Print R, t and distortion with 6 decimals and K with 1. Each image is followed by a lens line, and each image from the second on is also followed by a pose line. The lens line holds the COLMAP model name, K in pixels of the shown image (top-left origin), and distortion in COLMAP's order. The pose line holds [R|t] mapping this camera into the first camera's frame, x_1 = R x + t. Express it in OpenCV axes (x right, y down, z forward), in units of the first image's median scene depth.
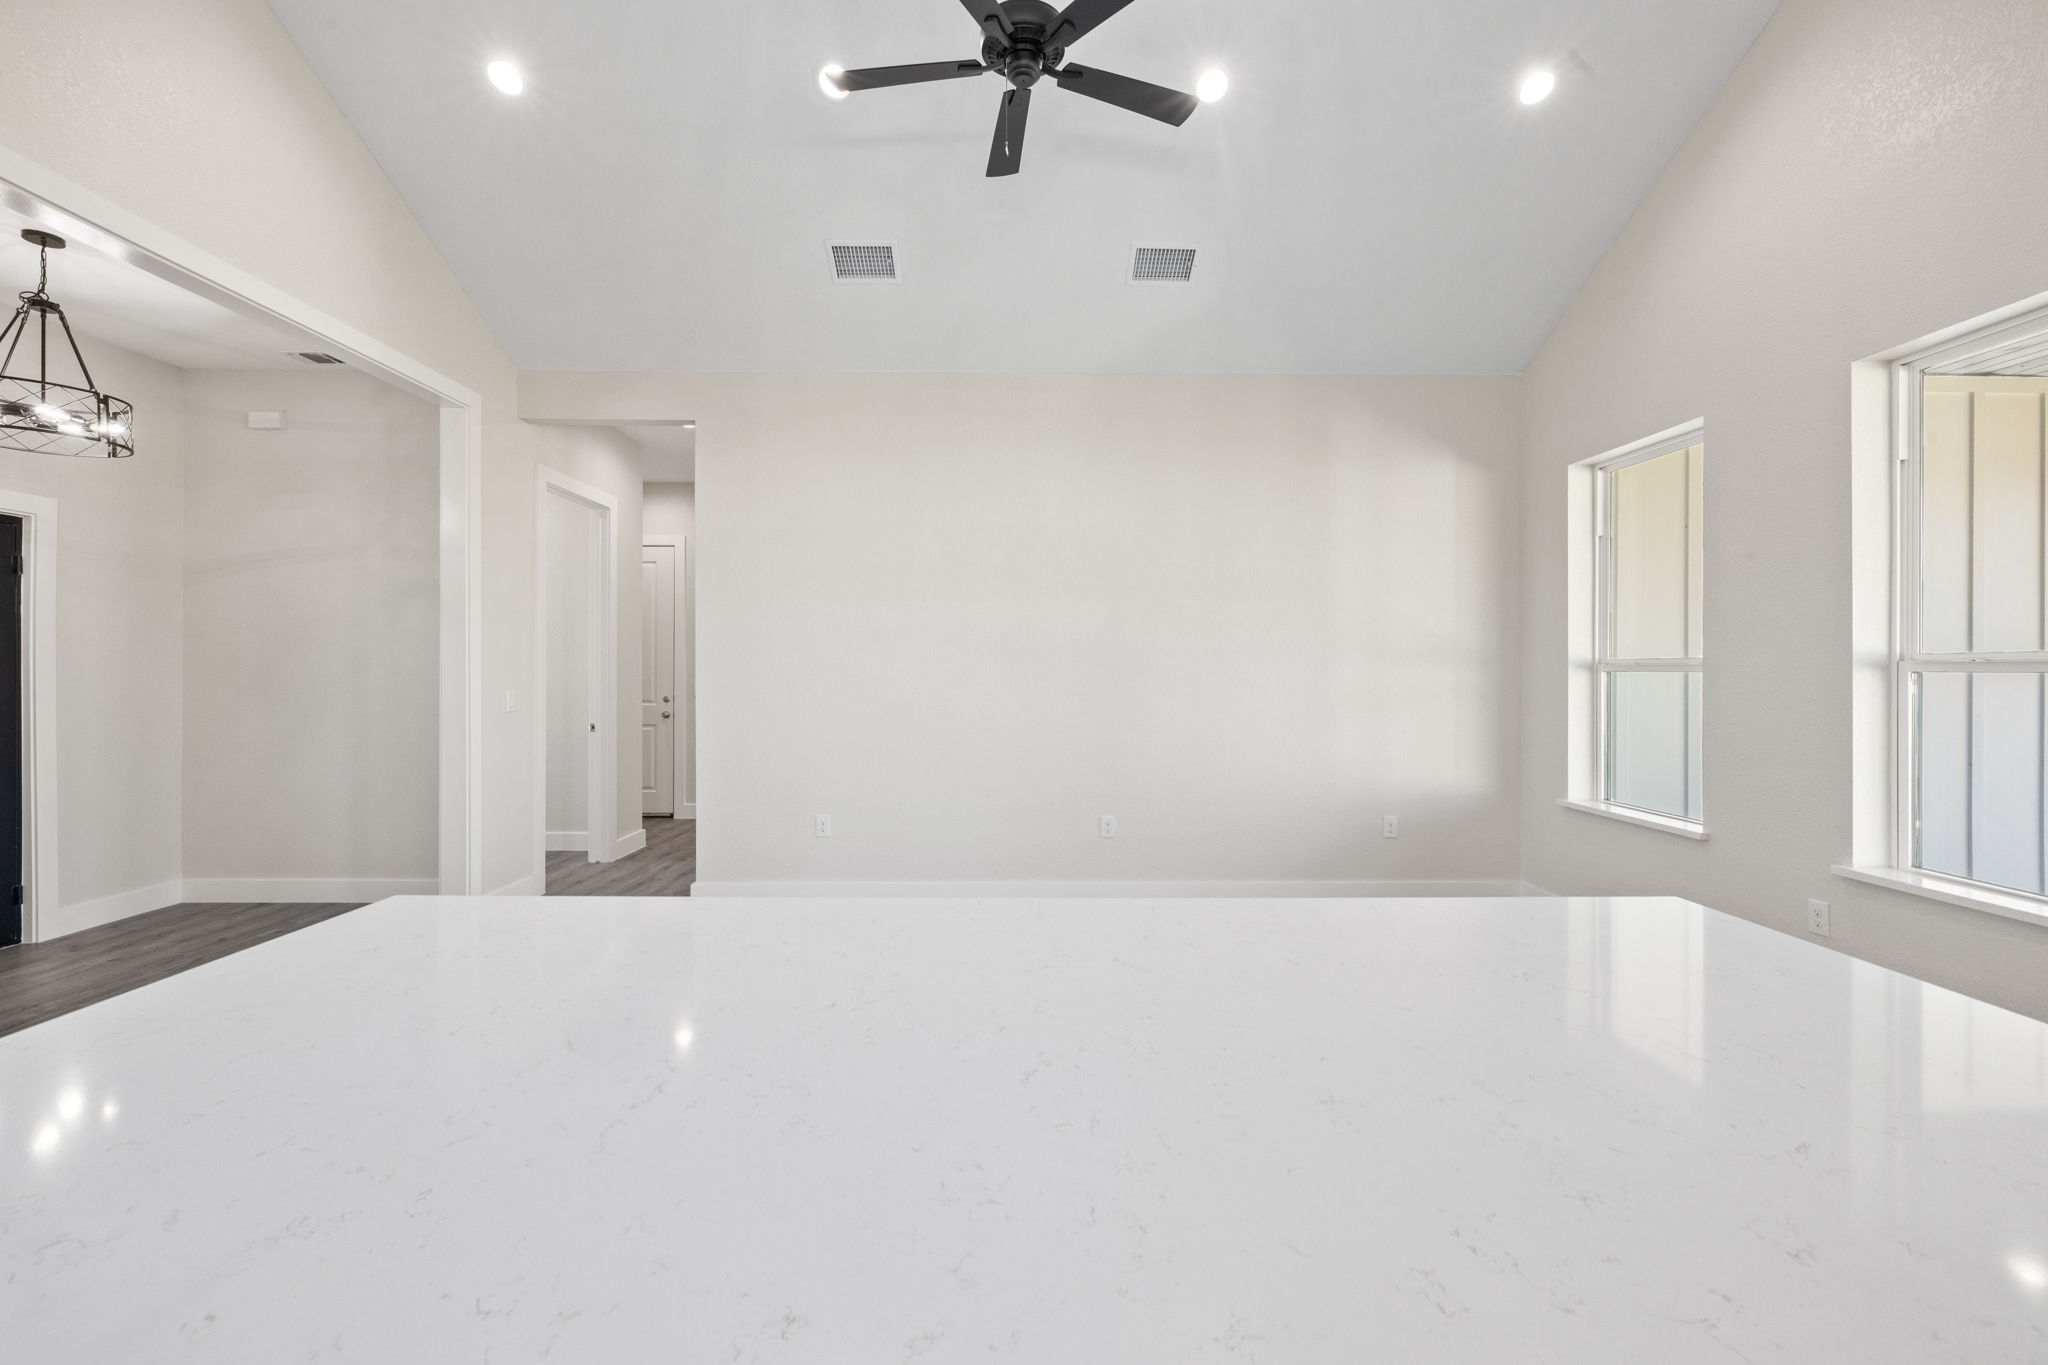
lens RADIAL K [[869.3, 0, 1018.6], [0, 869.3, 663.5], [0, 0, 1]] dist [-0.001118, 0.000518]
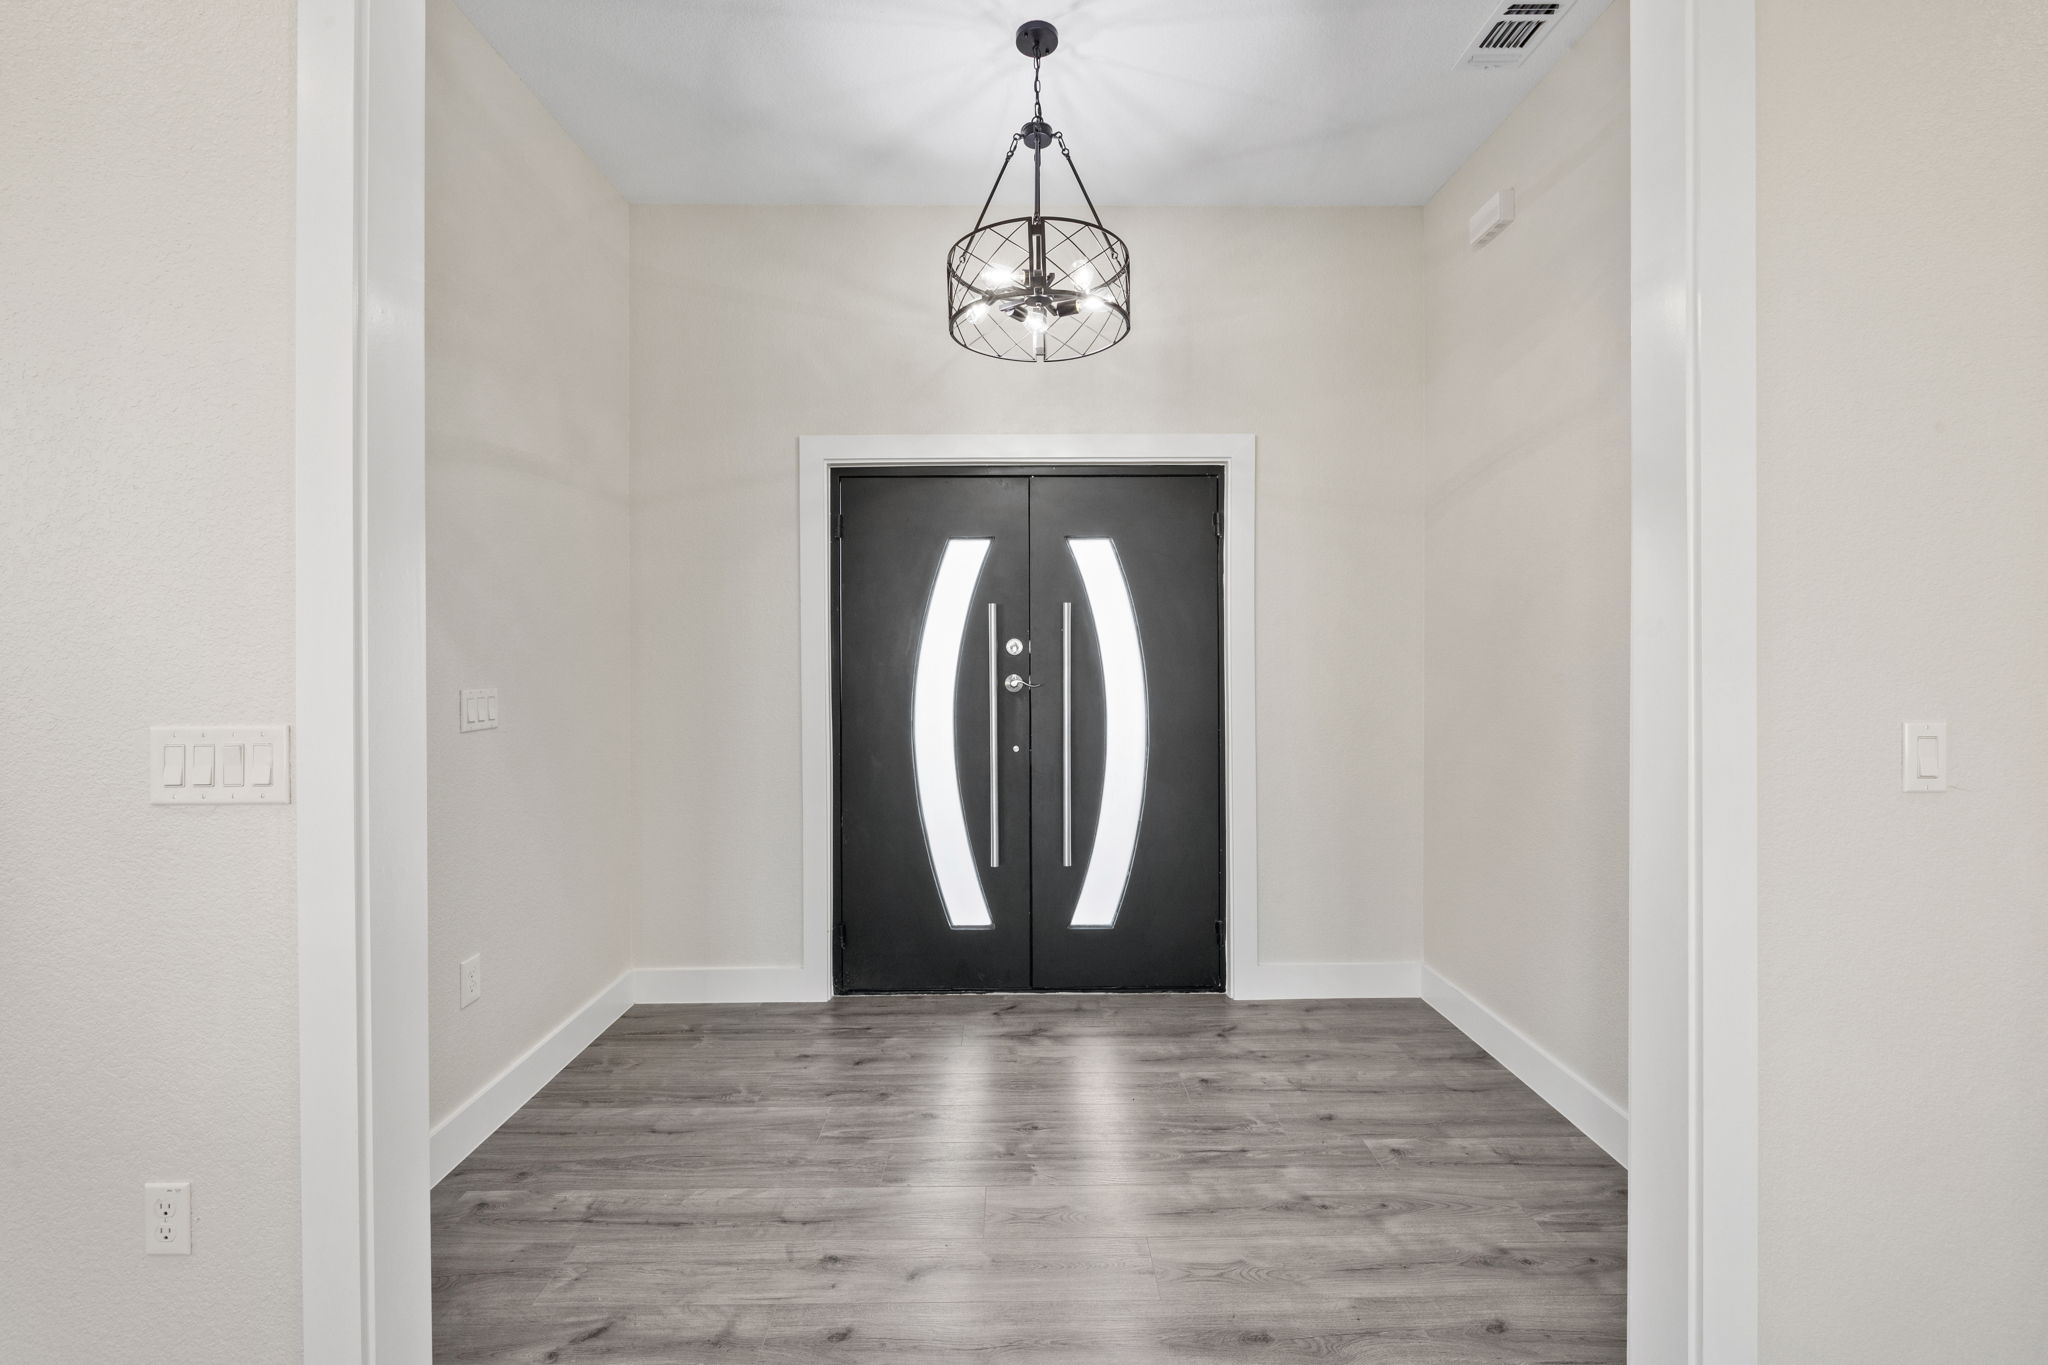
lens RADIAL K [[869.3, 0, 1018.6], [0, 869.3, 663.5], [0, 0, 1]] dist [-0.001118, 0.000518]
pose [[-0.008681, 0.003702, -0.999955, -0.330293], [0.005920, 0.999976, 0.003651, 0.011812], [0.999945, -0.005888, -0.008703, 0.795985]]
